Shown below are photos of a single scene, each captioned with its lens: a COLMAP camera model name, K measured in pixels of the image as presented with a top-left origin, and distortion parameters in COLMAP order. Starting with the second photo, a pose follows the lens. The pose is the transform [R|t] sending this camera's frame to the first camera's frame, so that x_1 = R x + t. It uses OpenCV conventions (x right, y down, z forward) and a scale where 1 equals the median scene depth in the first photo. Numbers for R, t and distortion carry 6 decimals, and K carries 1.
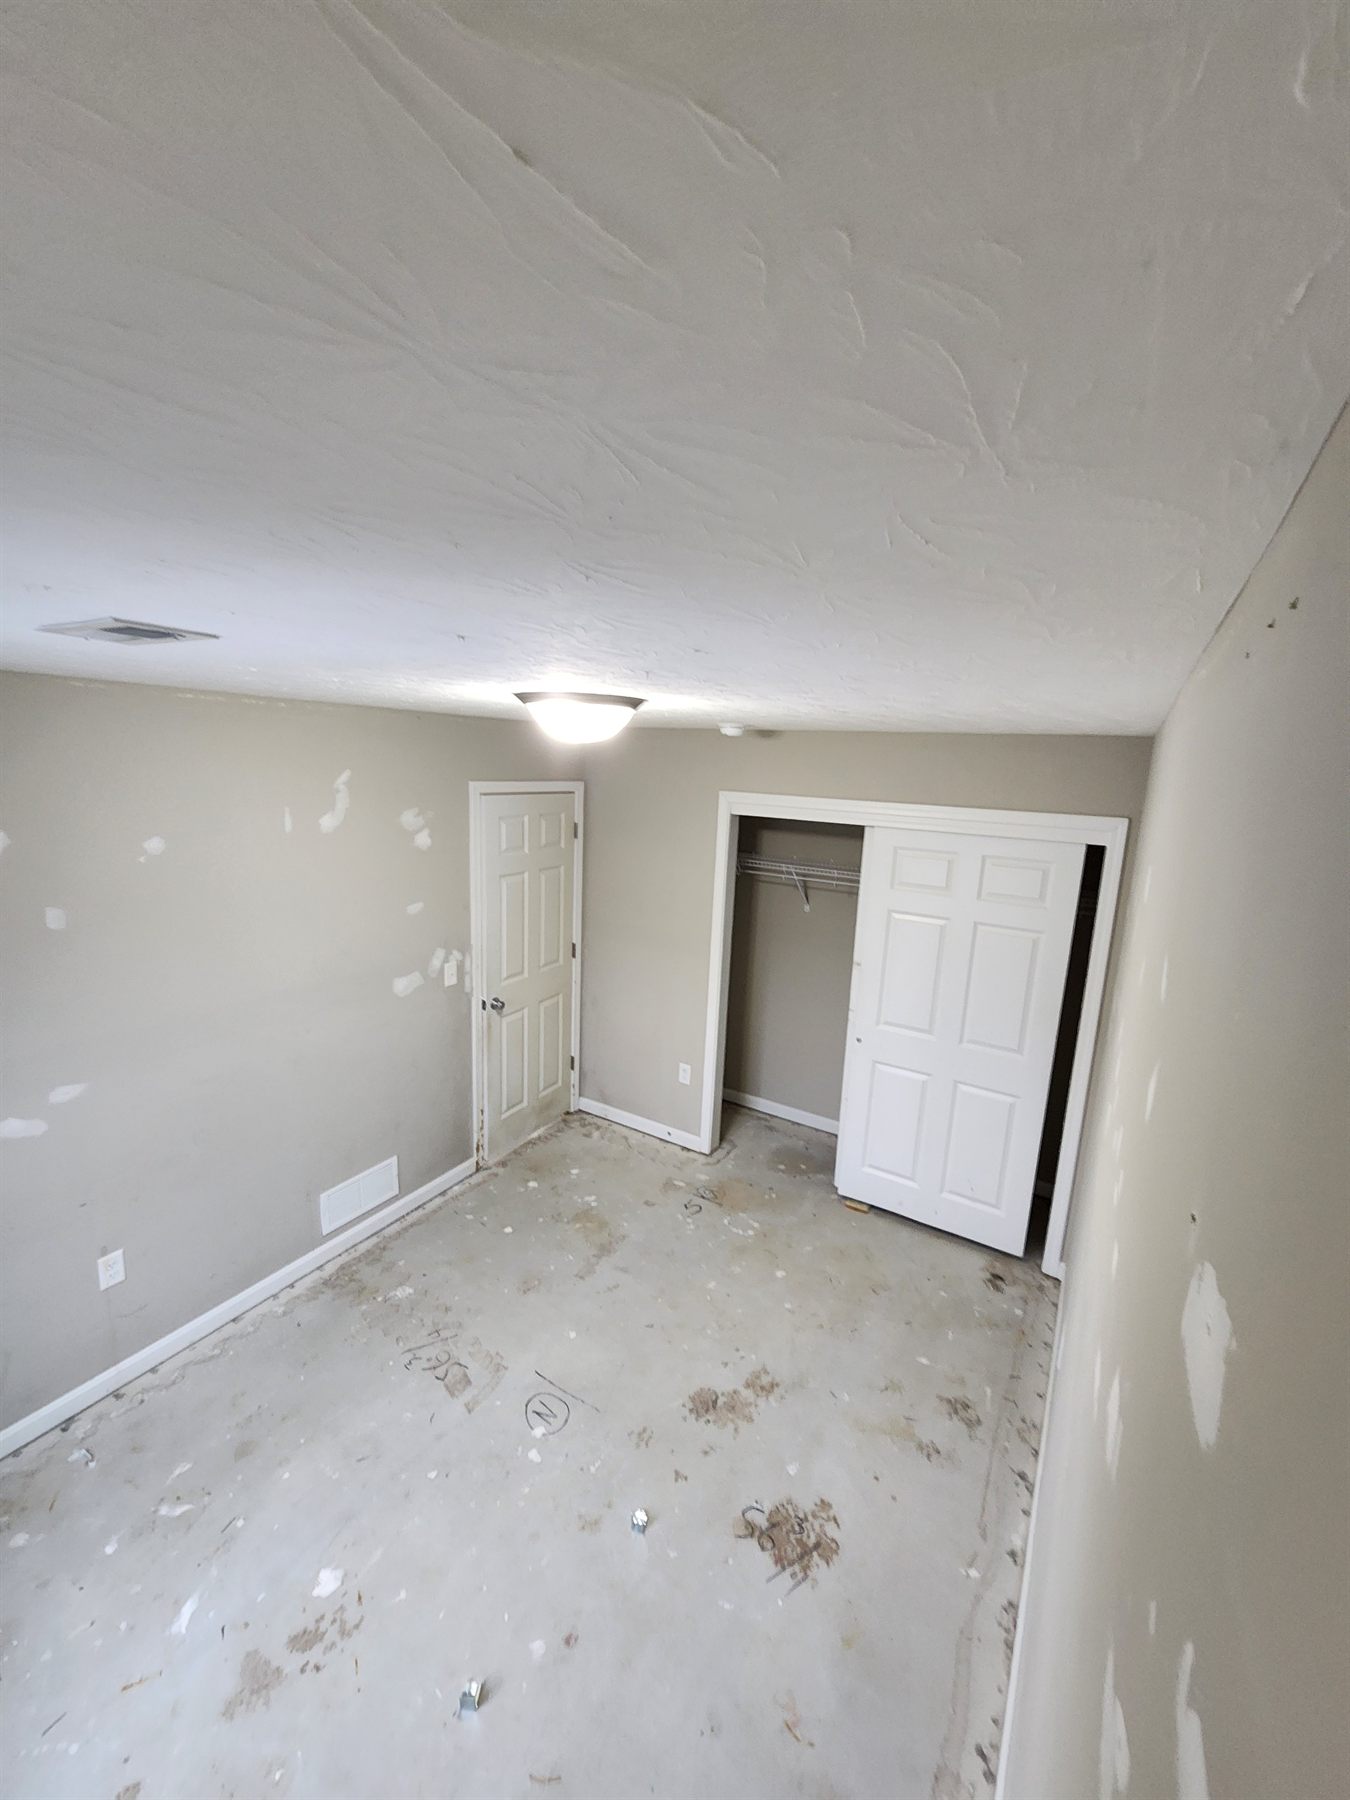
lens RADIAL K [[748.9, 0, 673.4], [0, 748.9, 903.9], [0, 0, 1]] dist [0.001380, -0.000684]
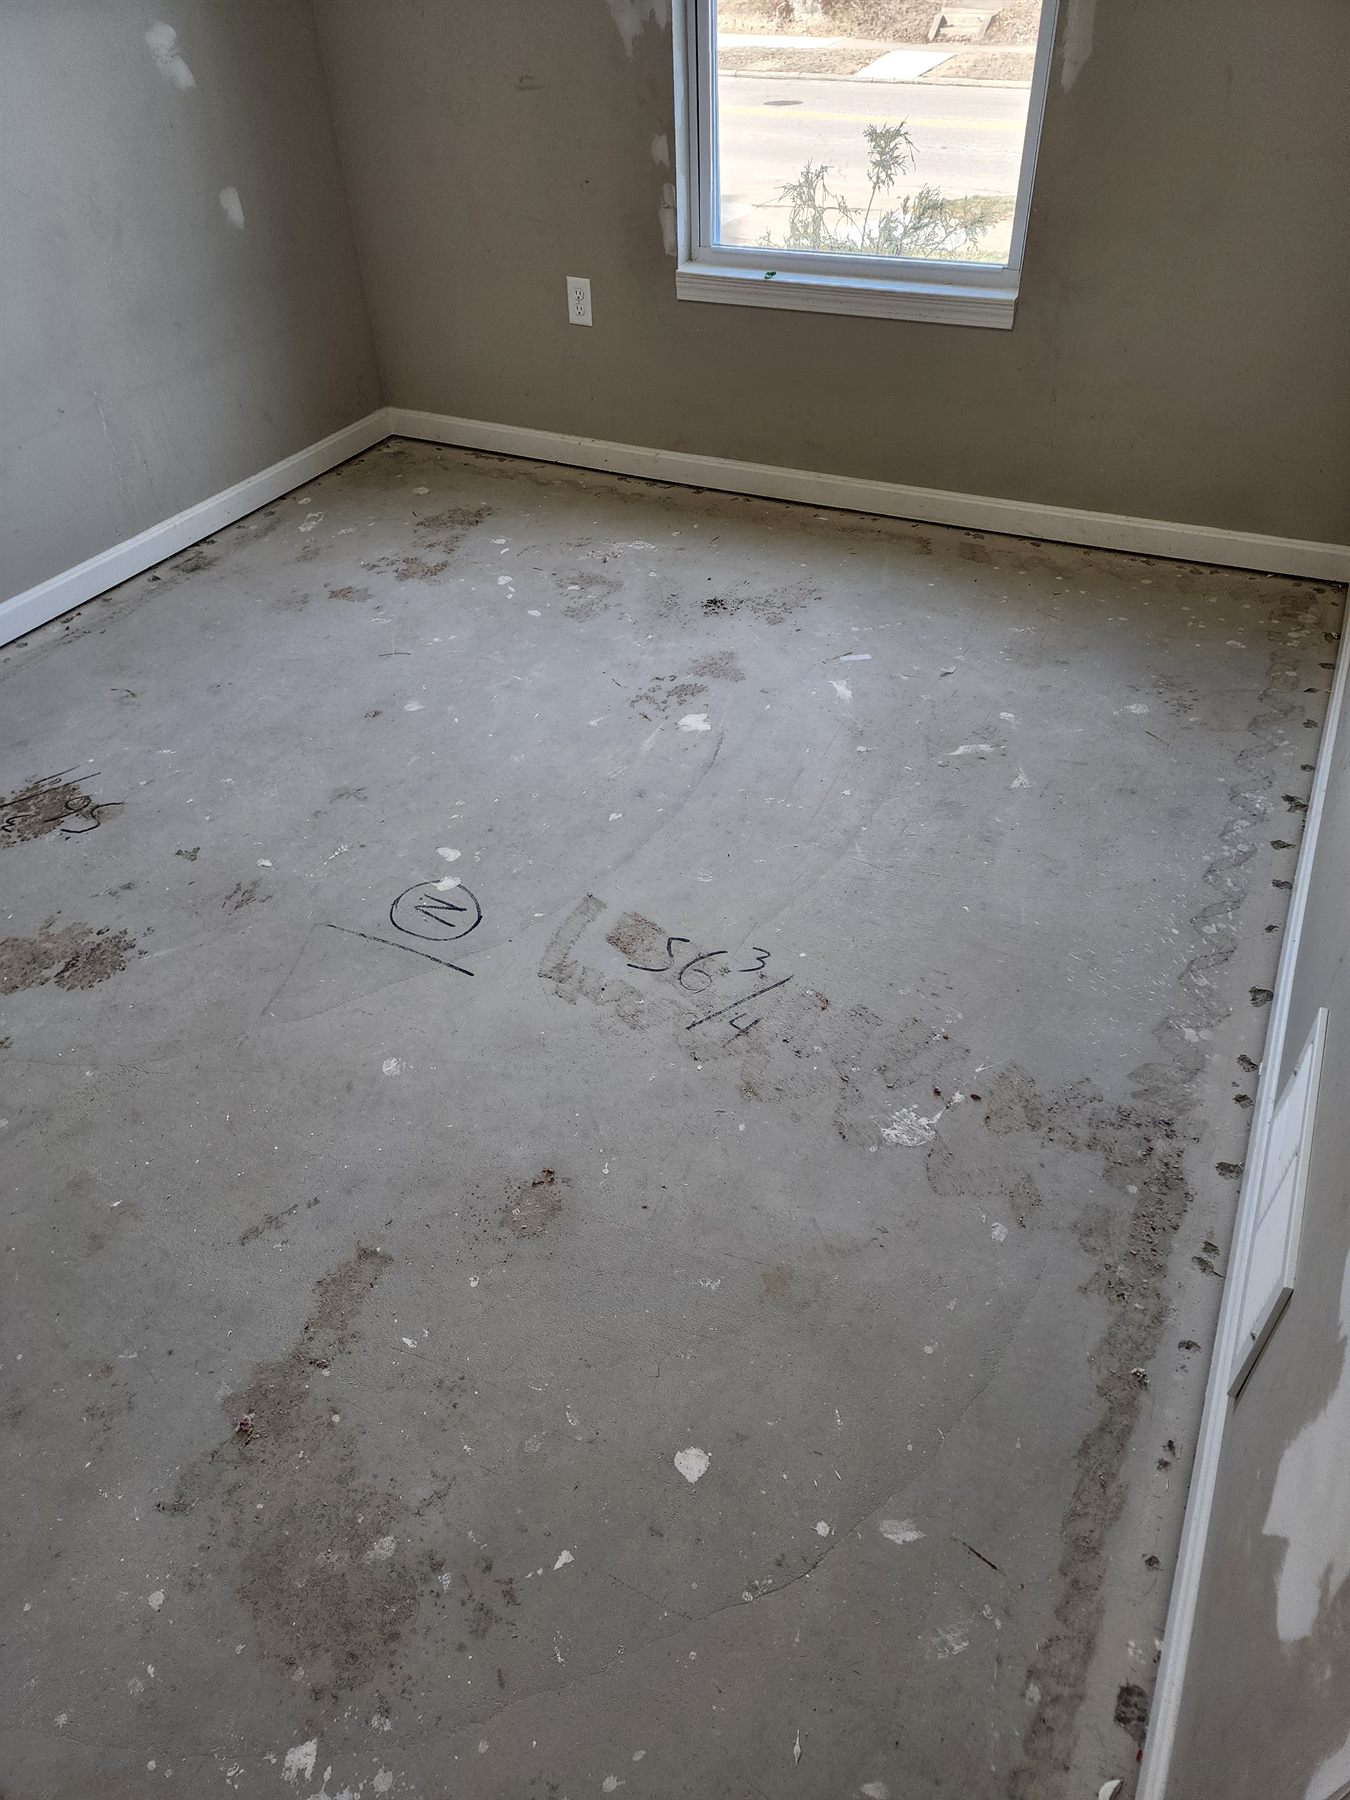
lens RADIAL K [[1210.5, 0, 671.4], [0, 1210.5, 904.2], [0, 0, 1]] dist [0.057590, -0.001830]
pose [[-0.996507, 0.044284, -0.070797, -0.271154], [-0.026125, 0.639914, 0.768002, 0.055525], [0.079314, 0.767169, -0.636523, 1.538768]]
